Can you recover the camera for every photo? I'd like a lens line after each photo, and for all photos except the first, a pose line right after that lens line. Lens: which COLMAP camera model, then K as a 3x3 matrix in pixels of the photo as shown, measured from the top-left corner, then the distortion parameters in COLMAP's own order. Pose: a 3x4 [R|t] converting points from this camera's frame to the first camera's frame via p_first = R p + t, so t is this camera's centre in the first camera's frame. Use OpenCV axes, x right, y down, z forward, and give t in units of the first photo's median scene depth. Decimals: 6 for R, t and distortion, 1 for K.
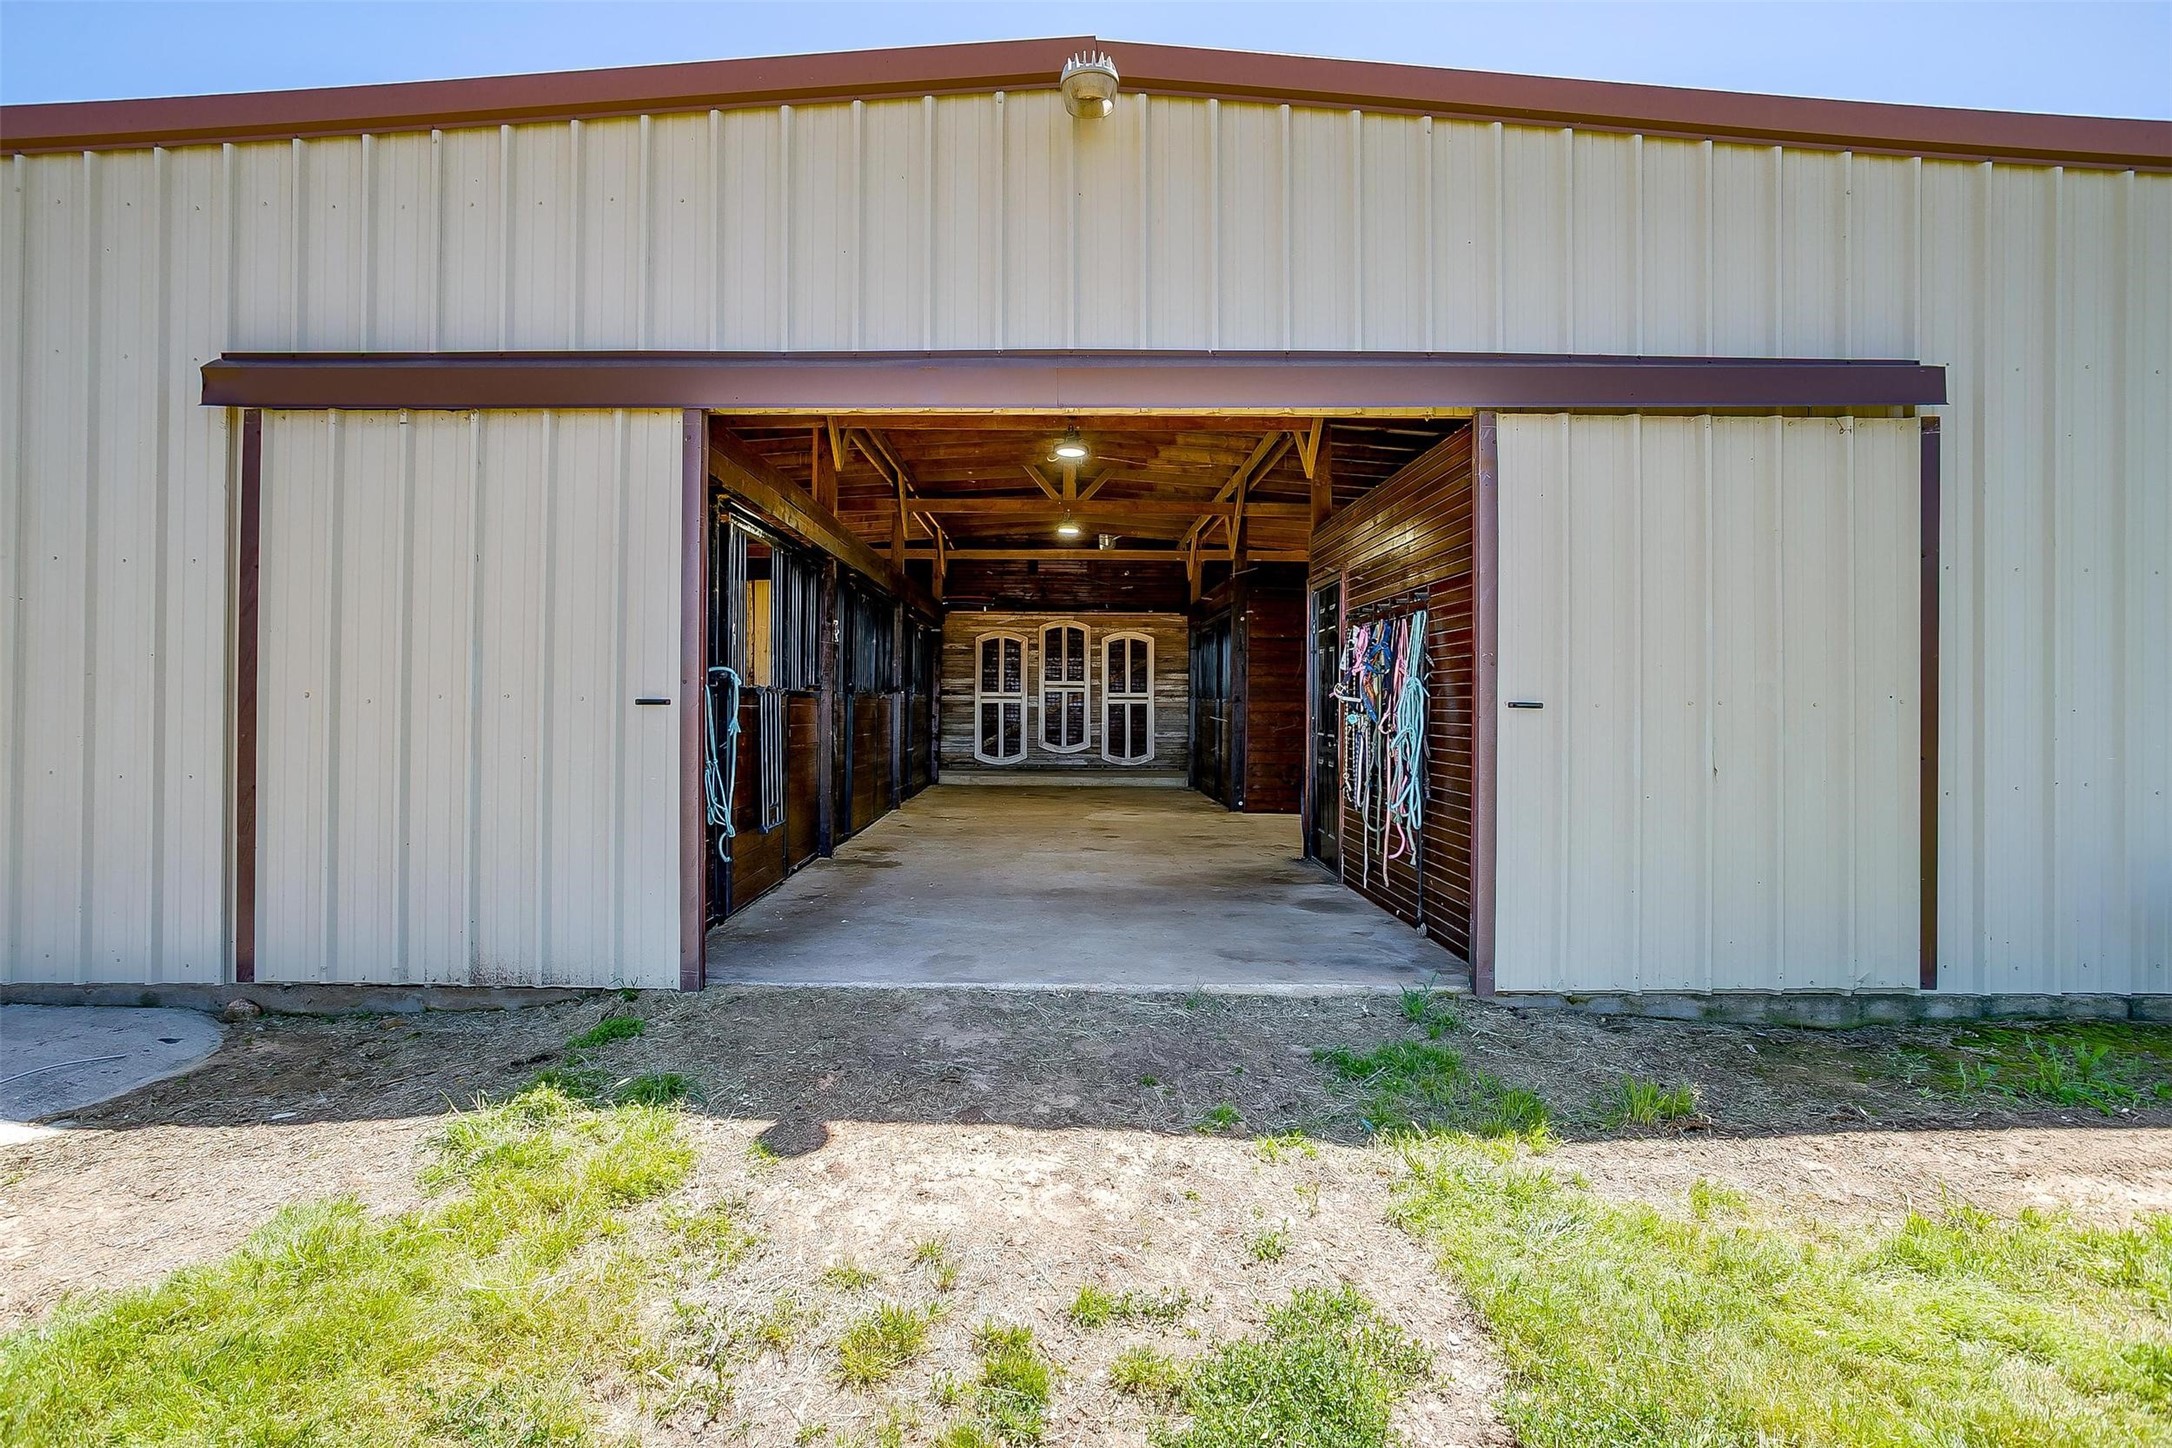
lens RADIAL K [[1062.2, 0, 1081.9], [0, 1062.2, 706.4], [0, 0, 1]] dist [0.006412, 0.004006]
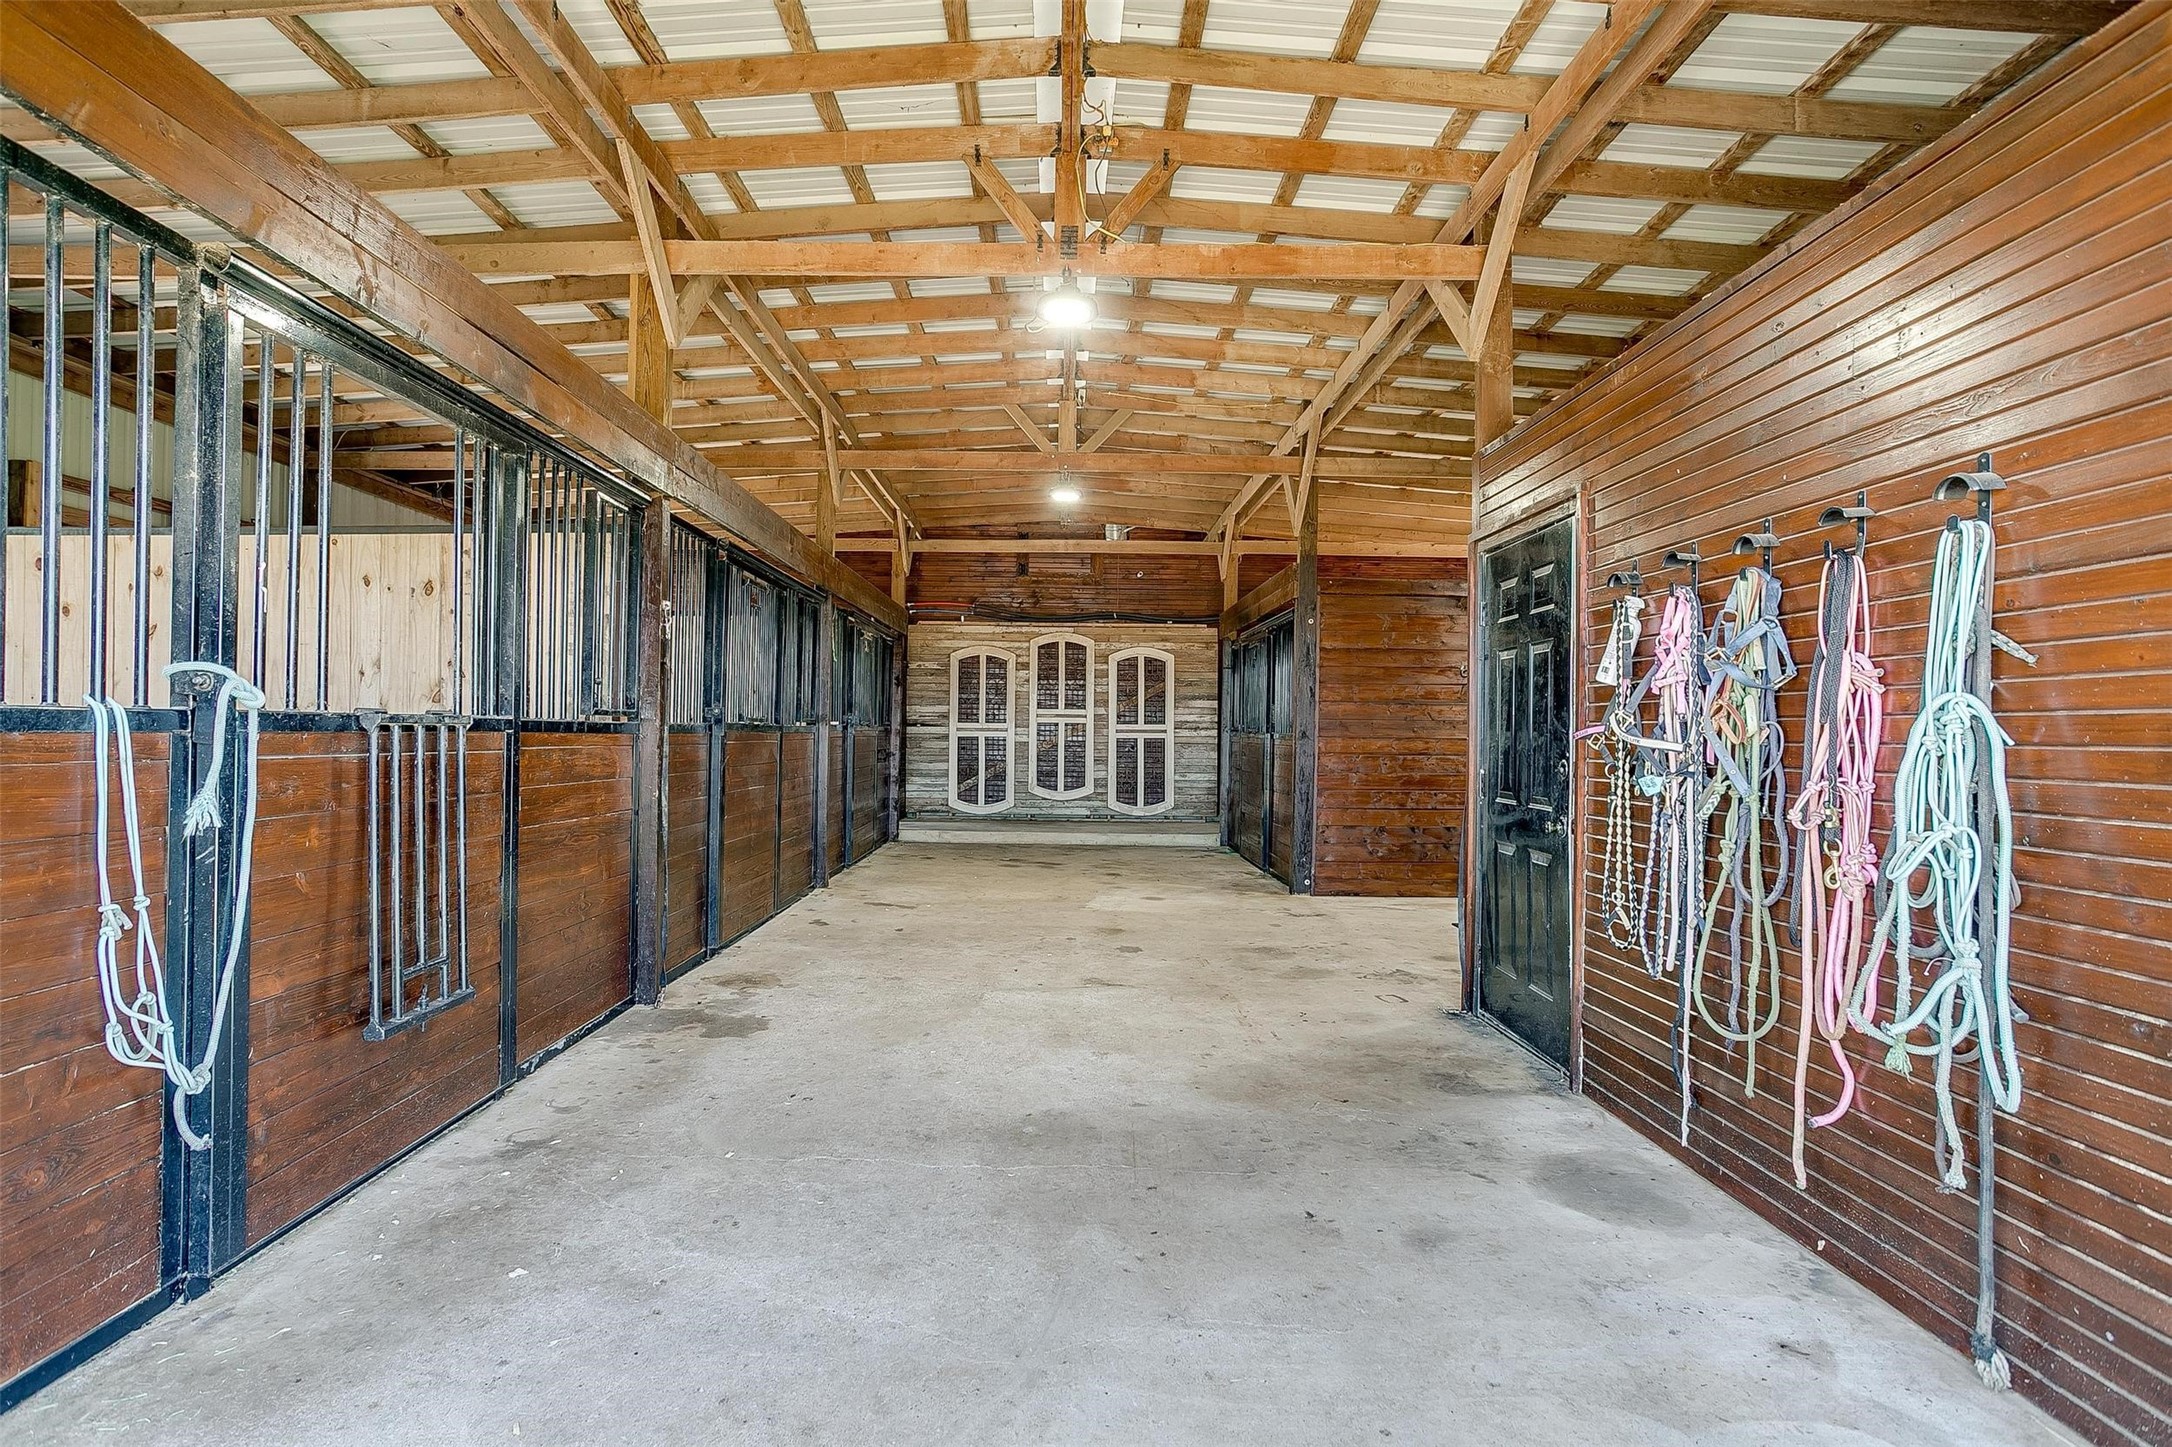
lens RADIAL K [[1062.2, 0, 1085.0], [0, 1062.2, 730.2], [0, 0, 1]] dist [0.006412, 0.004006]
pose [[0.999988, 0.004291, 0.002284, -0.000589], [-0.004277, 0.999972, -0.006215, -0.003557], [-0.002310, 0.006206, 0.999978, 0.209040]]
